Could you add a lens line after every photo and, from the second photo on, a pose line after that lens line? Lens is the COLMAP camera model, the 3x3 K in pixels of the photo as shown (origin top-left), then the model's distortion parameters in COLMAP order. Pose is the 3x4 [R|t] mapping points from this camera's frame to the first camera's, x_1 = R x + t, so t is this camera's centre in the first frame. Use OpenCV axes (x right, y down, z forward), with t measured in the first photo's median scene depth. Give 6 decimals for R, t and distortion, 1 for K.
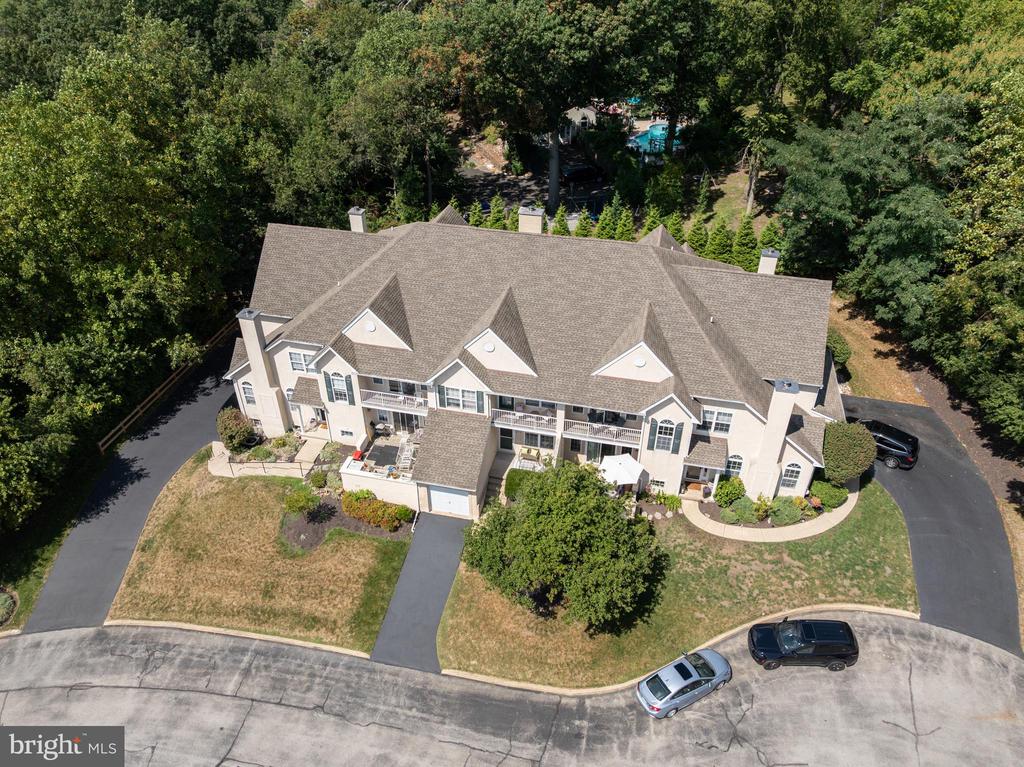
lens RADIAL K [[718.4, 0, 508.9], [0, 718.4, 386.5], [0, 0, 1]] dist [-0.043400, 0.000093]
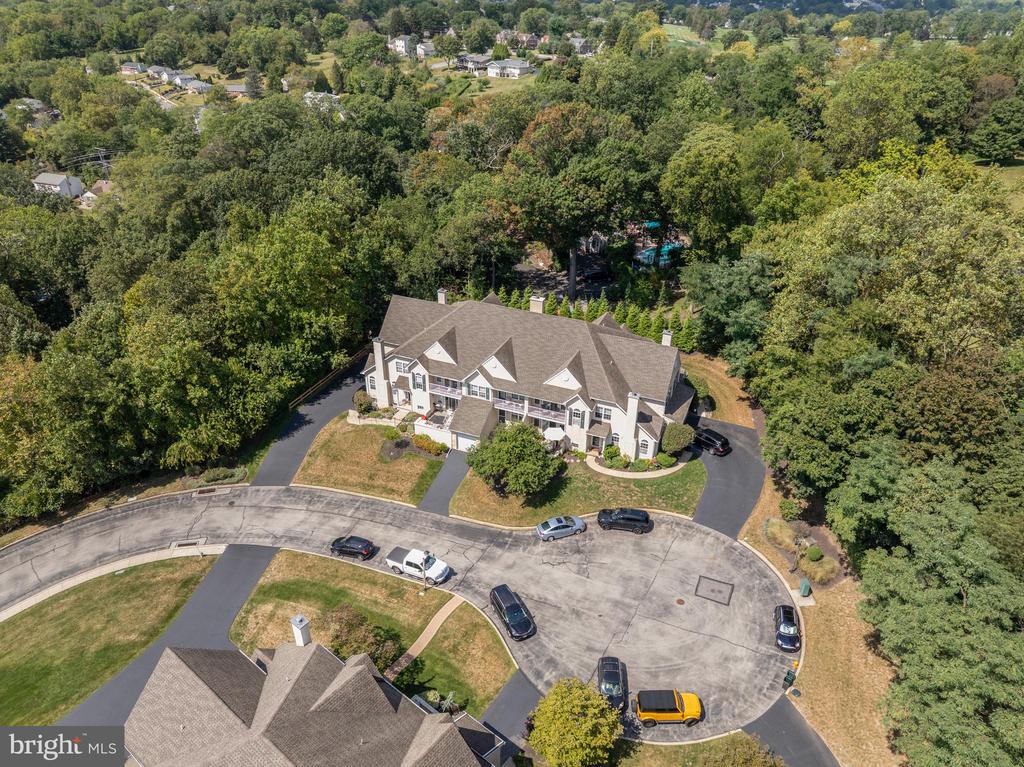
lens RADIAL K [[718.4, 0, 508.9], [0, 718.4, 386.5], [0, 0, 1]] dist [-0.043400, 0.000093]
pose [[0.986193, 0.091292, -0.138165, 0.267153], [-0.104520, 0.990285, -0.091711, 0.164151], [0.128451, 0.104886, 0.986154, -0.864494]]
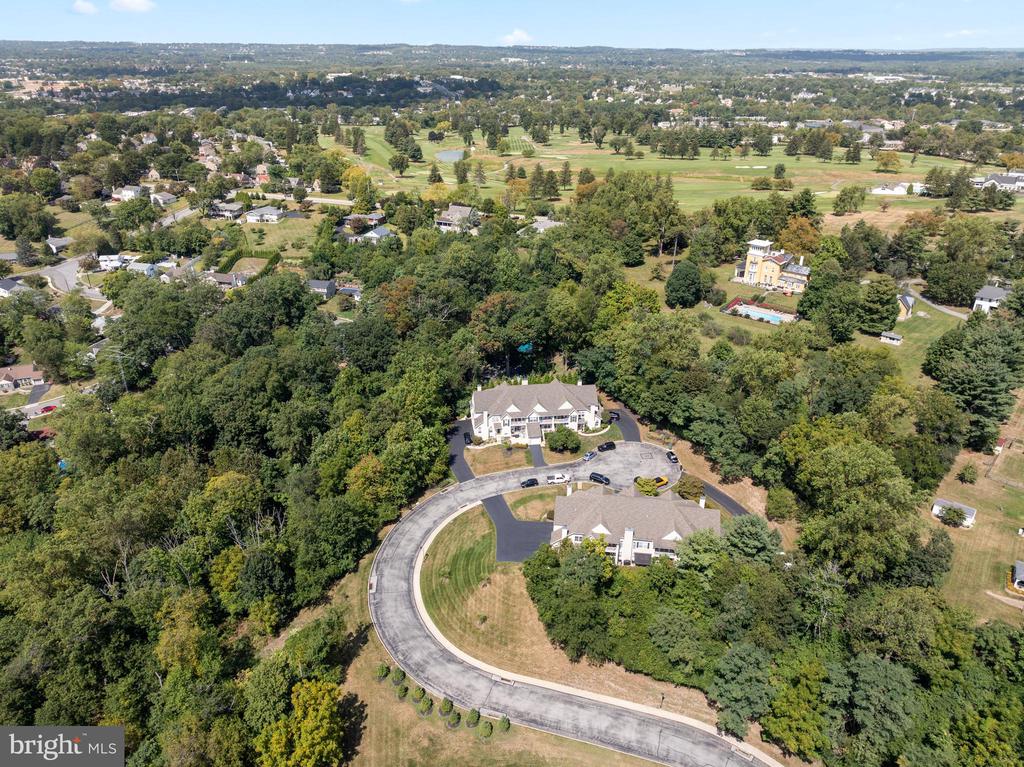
lens RADIAL K [[718.4, 0, 508.9], [0, 718.4, 386.5], [0, 0, 1]] dist [-0.043400, 0.000093]
pose [[0.928853, -0.148985, 0.339168, -1.734409], [0.208017, 0.967355, -0.144755, 0.445067], [-0.306530, 0.205009, 0.929522, -3.329340]]
